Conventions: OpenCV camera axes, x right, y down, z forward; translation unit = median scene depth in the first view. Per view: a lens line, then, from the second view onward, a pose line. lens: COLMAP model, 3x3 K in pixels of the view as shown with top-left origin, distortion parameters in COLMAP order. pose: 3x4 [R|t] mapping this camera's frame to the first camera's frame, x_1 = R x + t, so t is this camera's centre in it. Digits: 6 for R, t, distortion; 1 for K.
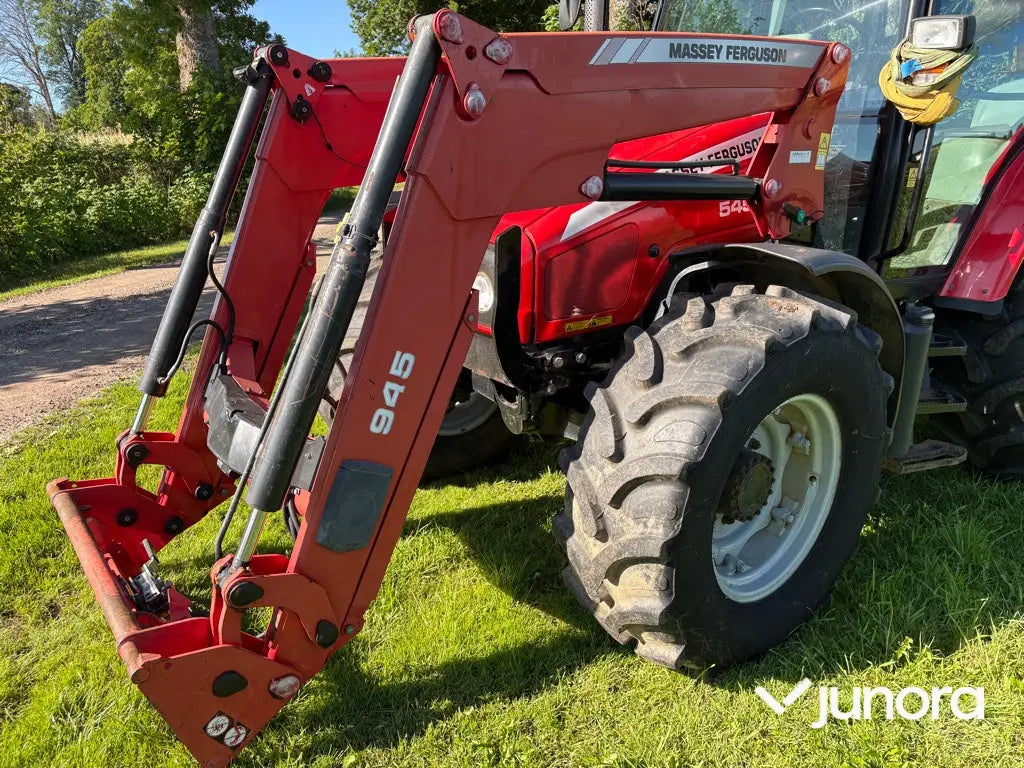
lens RADIAL K [[774.0, 0, 511.0], [0, 774.0, 399.4], [0, 0, 1]] dist [0.070238, -0.082604]
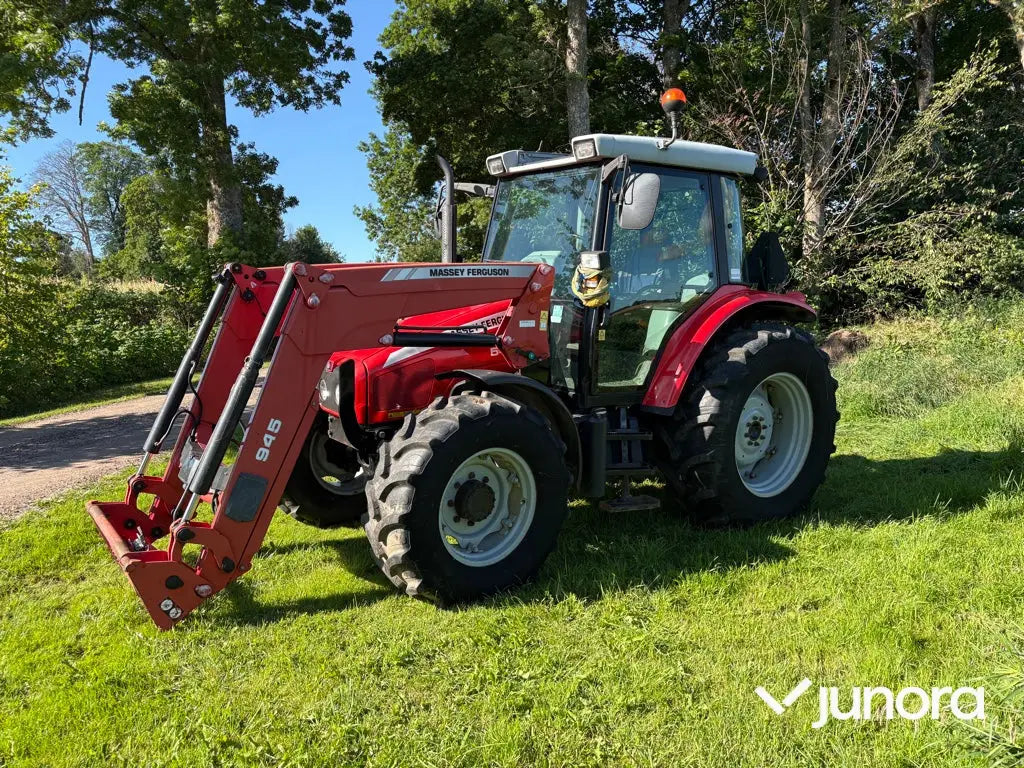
lens RADIAL K [[755.2, 0, 509.2], [0, 755.2, 403.0], [0, 0, 1]] dist [0.061233, -0.097576]
pose [[0.999930, 0.008265, -0.008419, 0.362299], [-0.009546, 0.986129, -0.165704, 0.162544], [0.006933, 0.165773, 0.986140, -0.702527]]
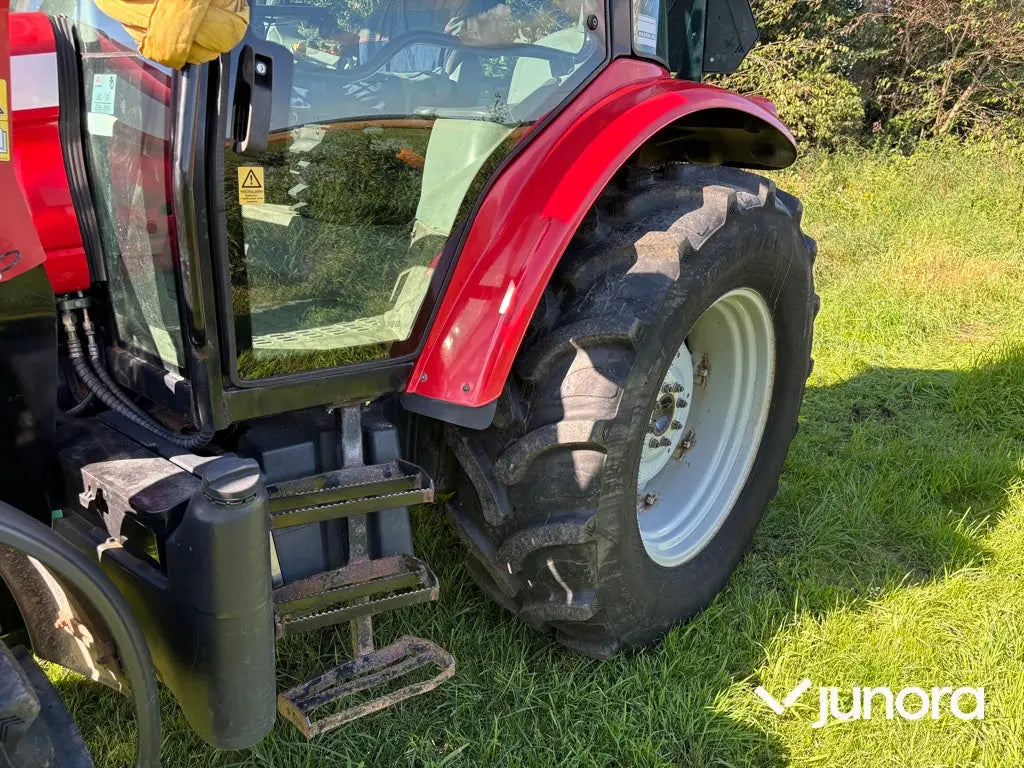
lens RADIAL K [[790.5, 0, 514.0], [0, 790.5, 396.7], [0, 0, 1]] dist [0.066132, -0.004246]
pose [[0.969564, -0.029762, 0.243023, 0.613941], [0.028874, 0.999557, 0.007218, -0.167055], [-0.243130, 0.000018, 0.969994, 0.527480]]
